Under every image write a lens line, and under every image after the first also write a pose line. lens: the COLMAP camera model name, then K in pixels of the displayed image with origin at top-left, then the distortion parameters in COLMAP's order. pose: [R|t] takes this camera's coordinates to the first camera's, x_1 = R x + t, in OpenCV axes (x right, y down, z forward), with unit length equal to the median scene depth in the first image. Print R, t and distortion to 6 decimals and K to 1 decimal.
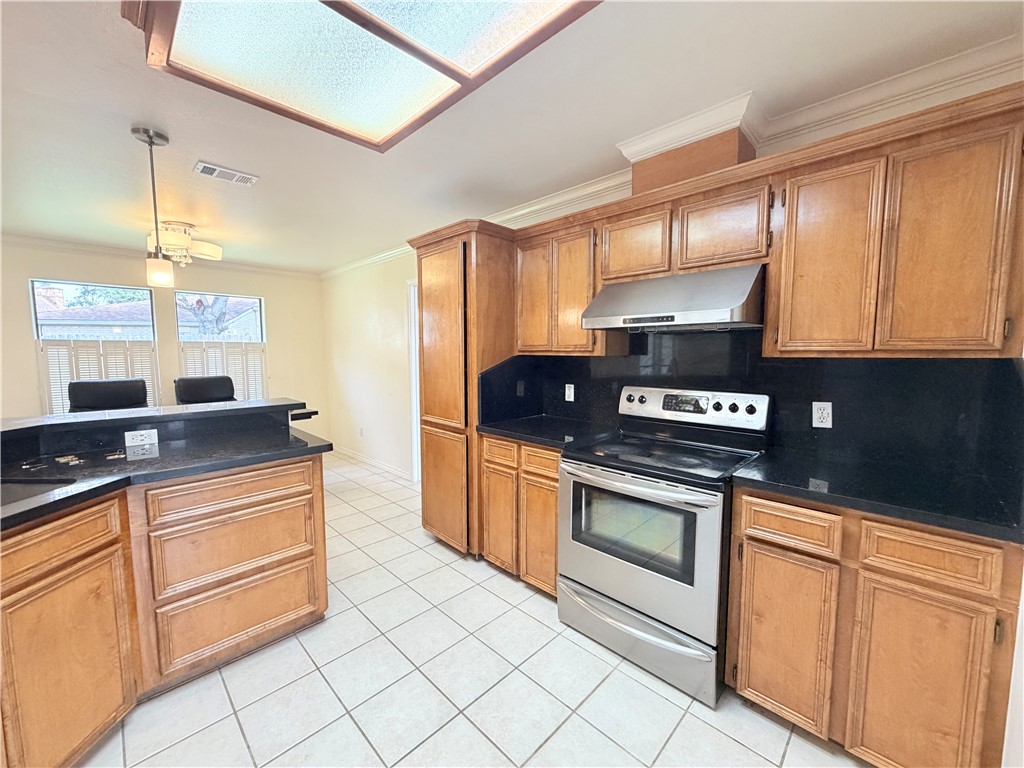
lens RADIAL K [[407.6, 0, 506.7], [0, 407.6, 386.8], [0, 0, 1]] dist [-0.000302, -0.000167]
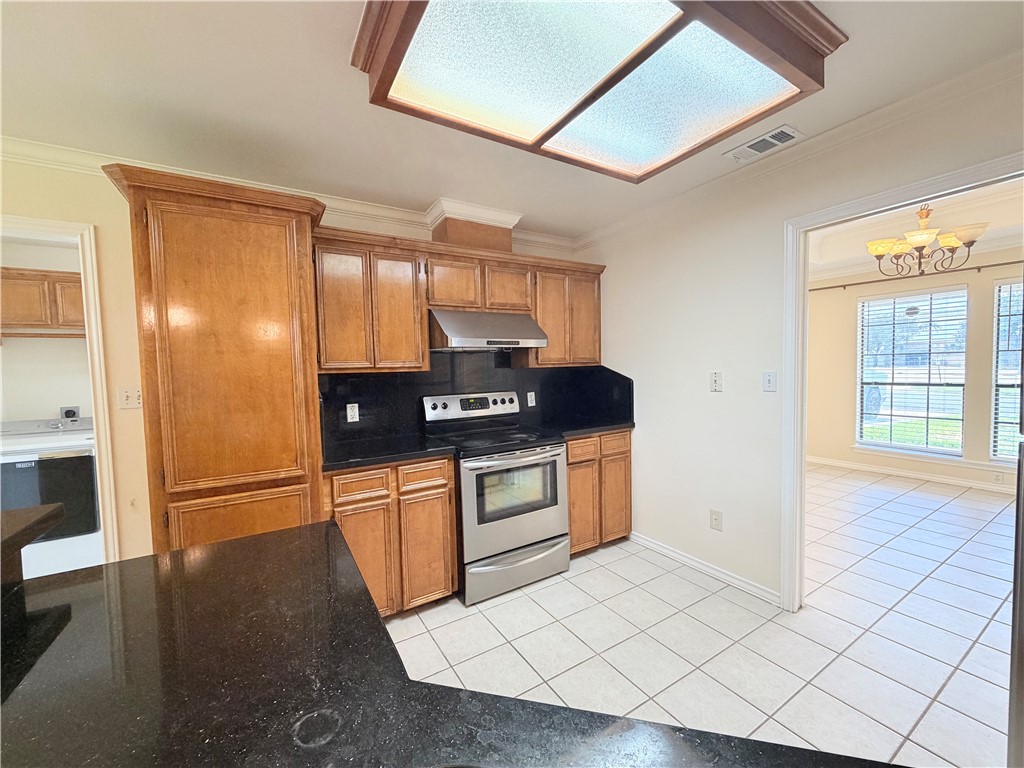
lens RADIAL K [[407.6, 0, 506.7], [0, 407.6, 386.8], [0, 0, 1]] dist [-0.000302, -0.000167]
pose [[0.241229, -0.056547, 0.968819, -0.939995], [0.109267, 0.993536, 0.030783, -0.049704], [-0.964297, 0.098435, 0.245849, 0.594064]]
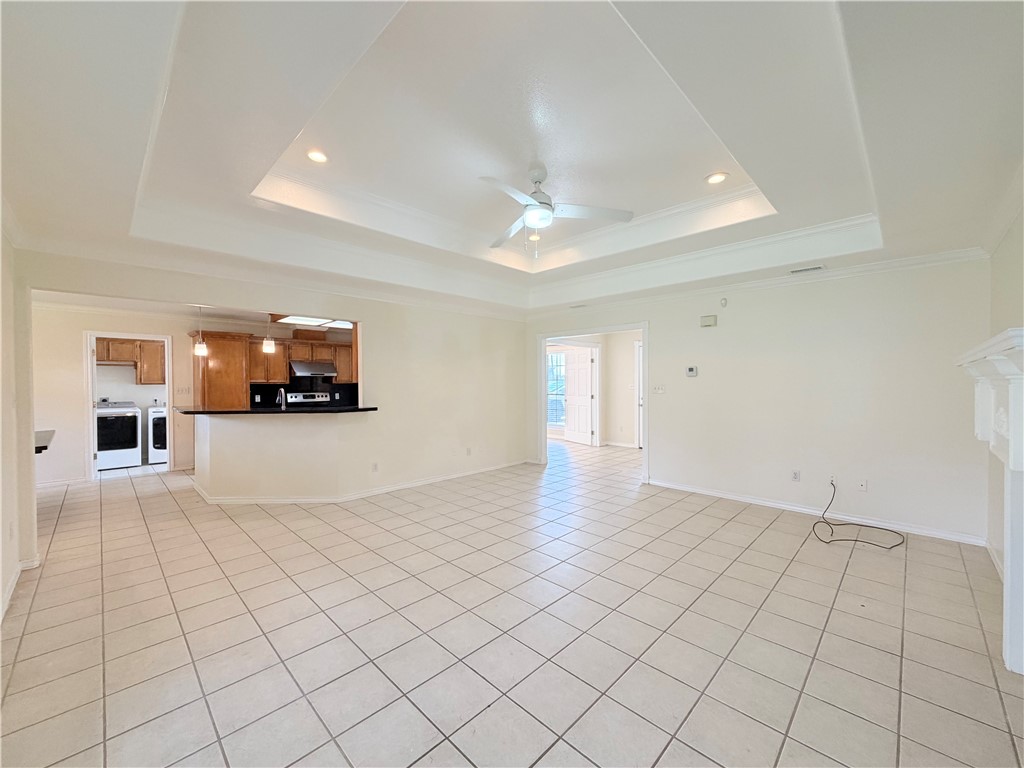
lens RADIAL K [[406.3, 0, 512.0], [0, 406.3, 384.0], [0, 0, 1]] dist [-0.001784, -0.000231]
pose [[-0.004520, -0.006118, 0.999971, -3.403215], [0.092734, 0.995670, 0.006511, 0.077842], [-0.995681, 0.092761, -0.003933, -0.839539]]
